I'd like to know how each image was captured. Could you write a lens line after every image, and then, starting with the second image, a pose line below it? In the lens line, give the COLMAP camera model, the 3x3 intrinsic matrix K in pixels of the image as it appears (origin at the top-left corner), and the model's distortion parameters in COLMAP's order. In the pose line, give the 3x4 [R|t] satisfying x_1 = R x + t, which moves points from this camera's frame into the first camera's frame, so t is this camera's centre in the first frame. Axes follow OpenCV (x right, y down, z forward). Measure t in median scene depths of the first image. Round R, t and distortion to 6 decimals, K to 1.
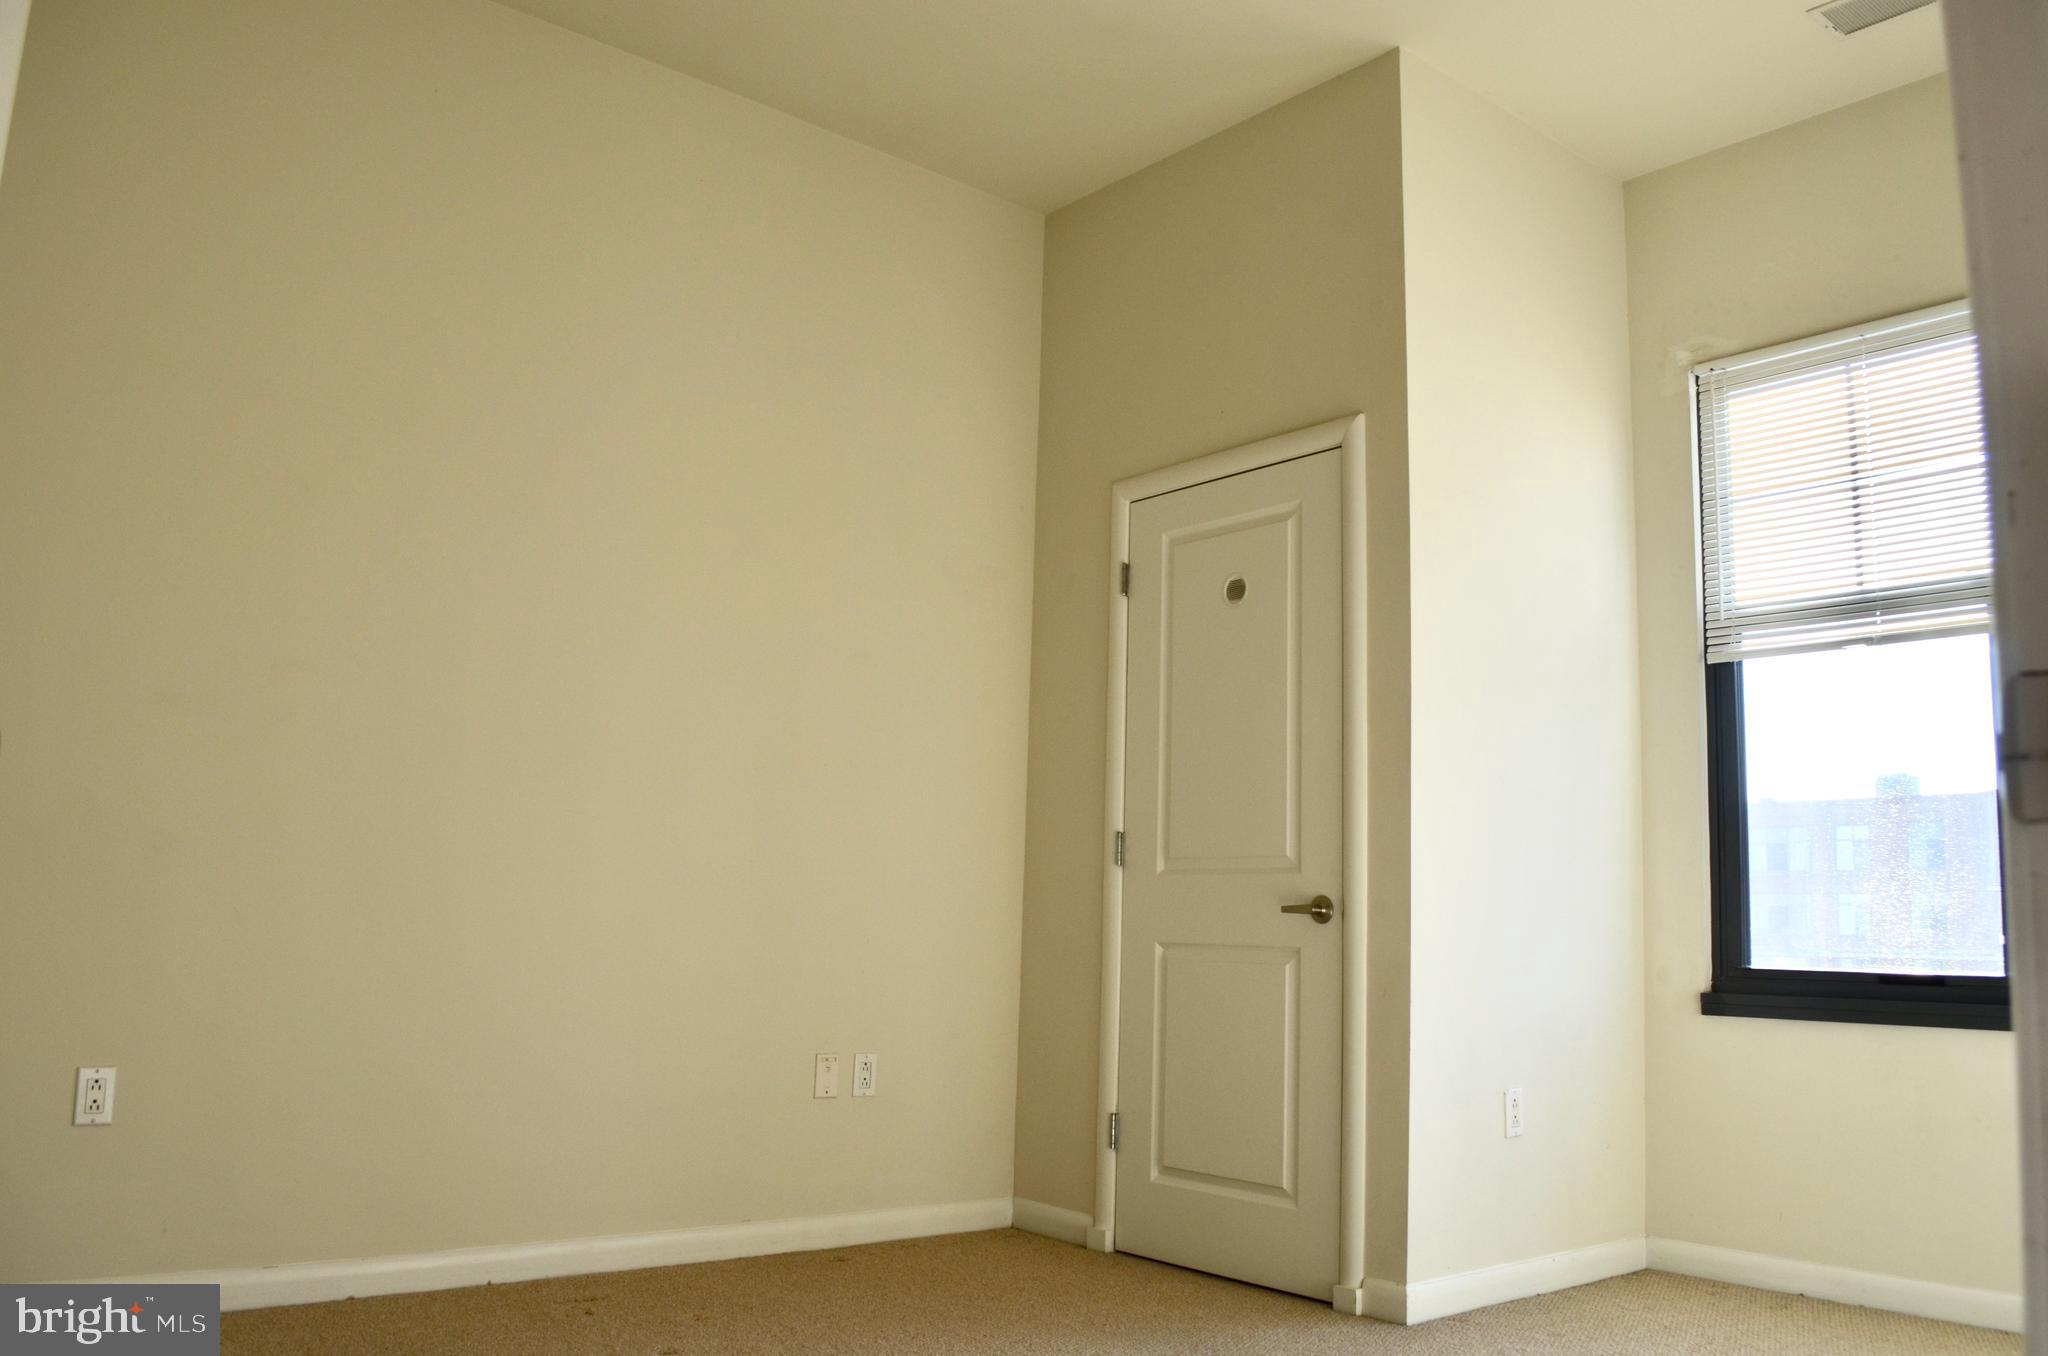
lens RADIAL K [[1614.0, 0, 1041.6], [0, 1614.0, 682.5], [0, 0, 1]] dist [-0.093169, 0.030252]
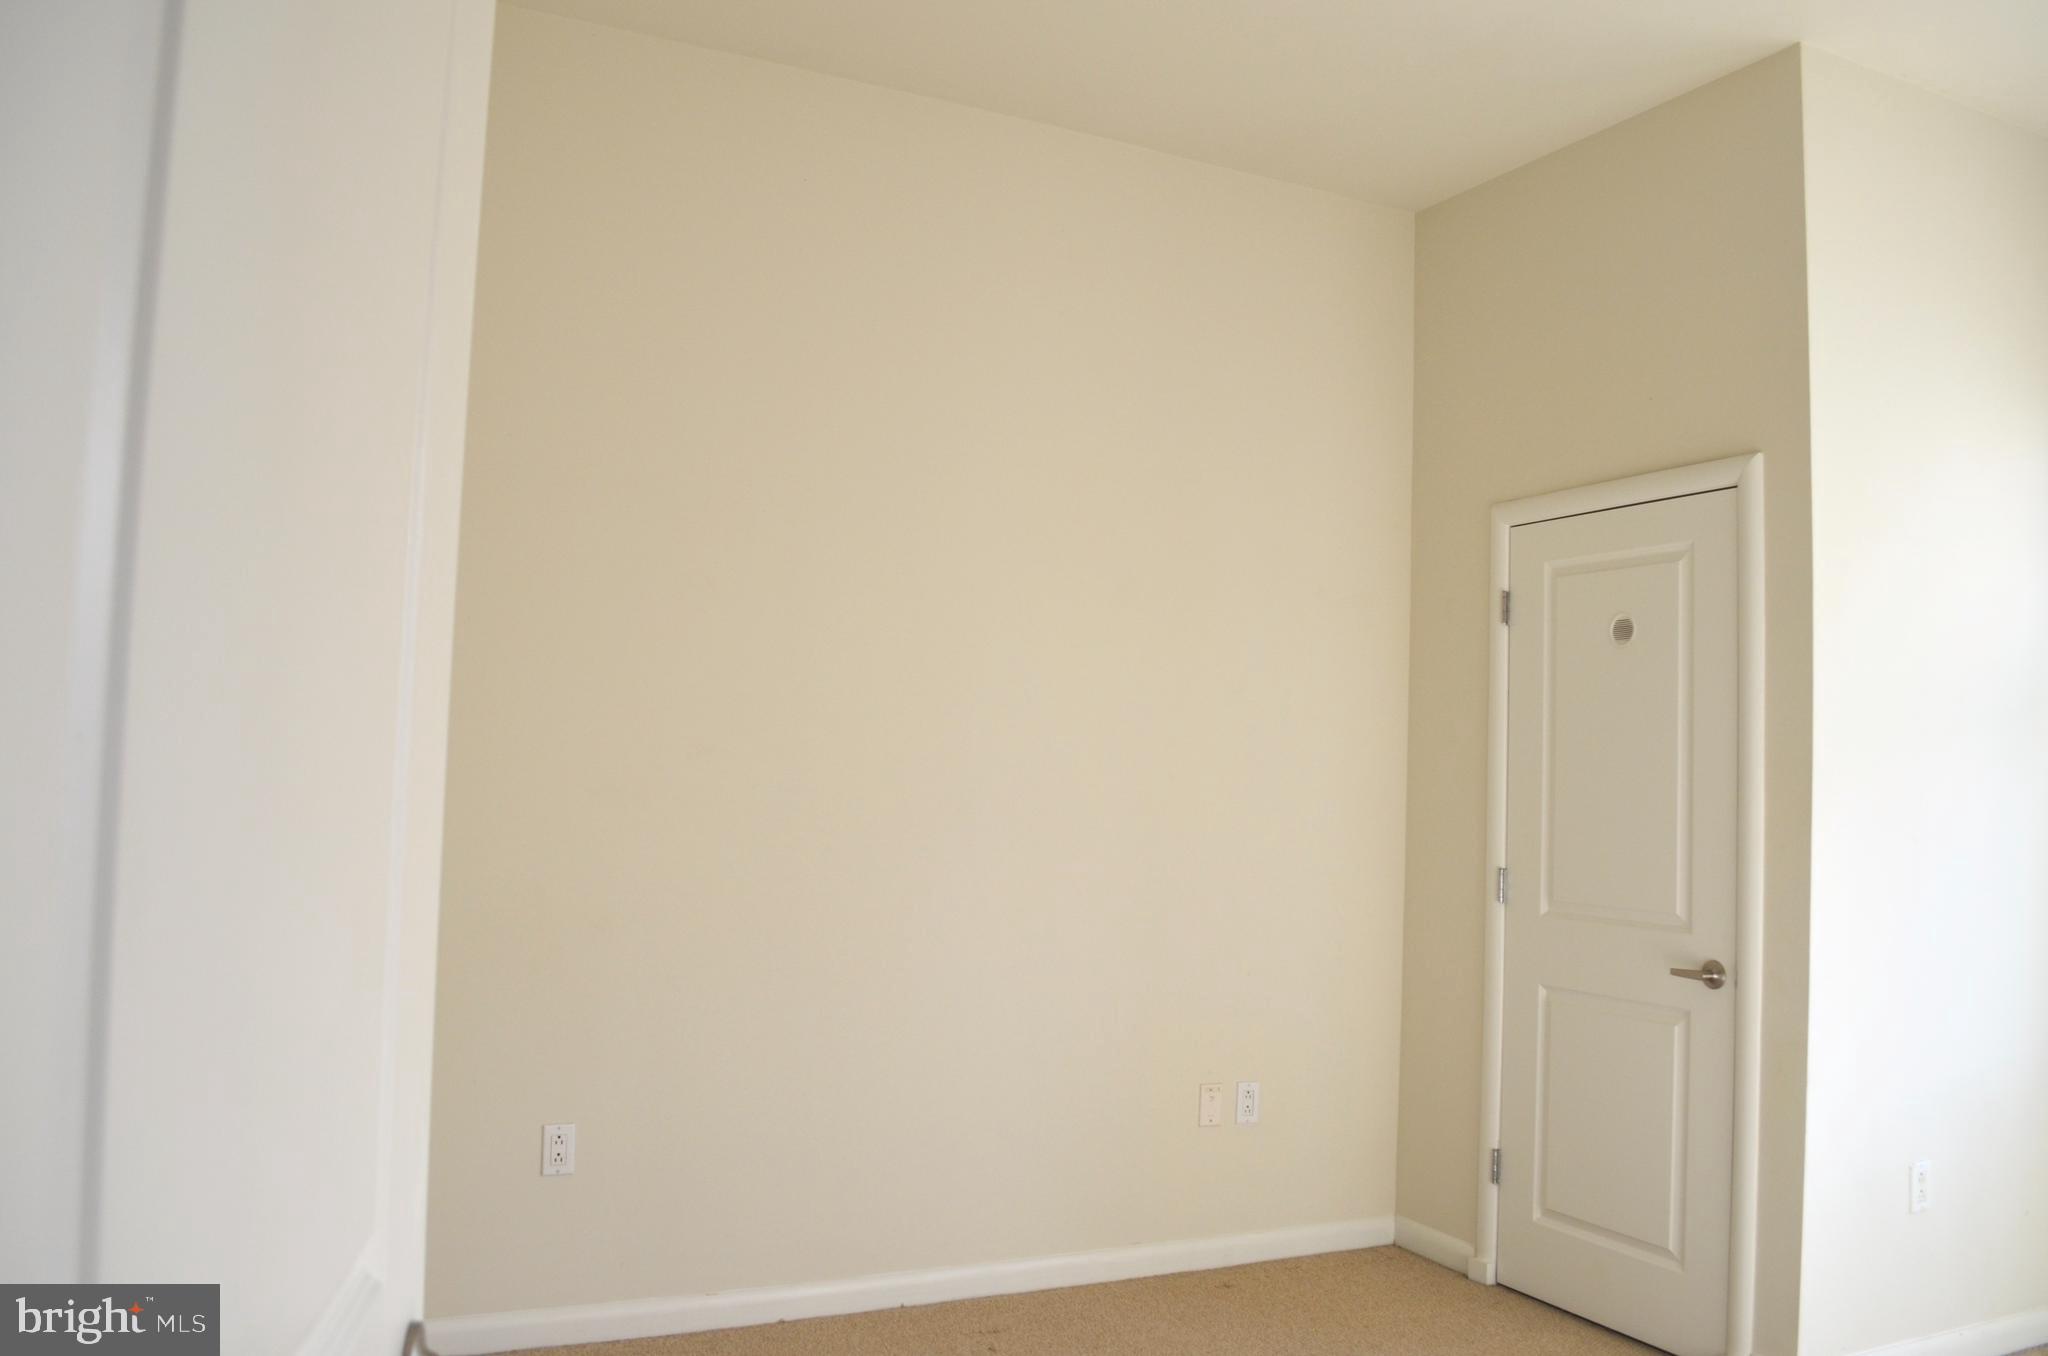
lens RADIAL K [[1614.0, 0, 1045.5], [0, 1614.0, 667.1], [0, 0, 1]] dist [-0.093169, 0.030252]
pose [[0.973352, -0.012625, -0.228969, 0.002588], [0.029855, 0.996962, 0.071942, -0.118957], [0.227365, -0.076861, 0.970772, -0.007550]]
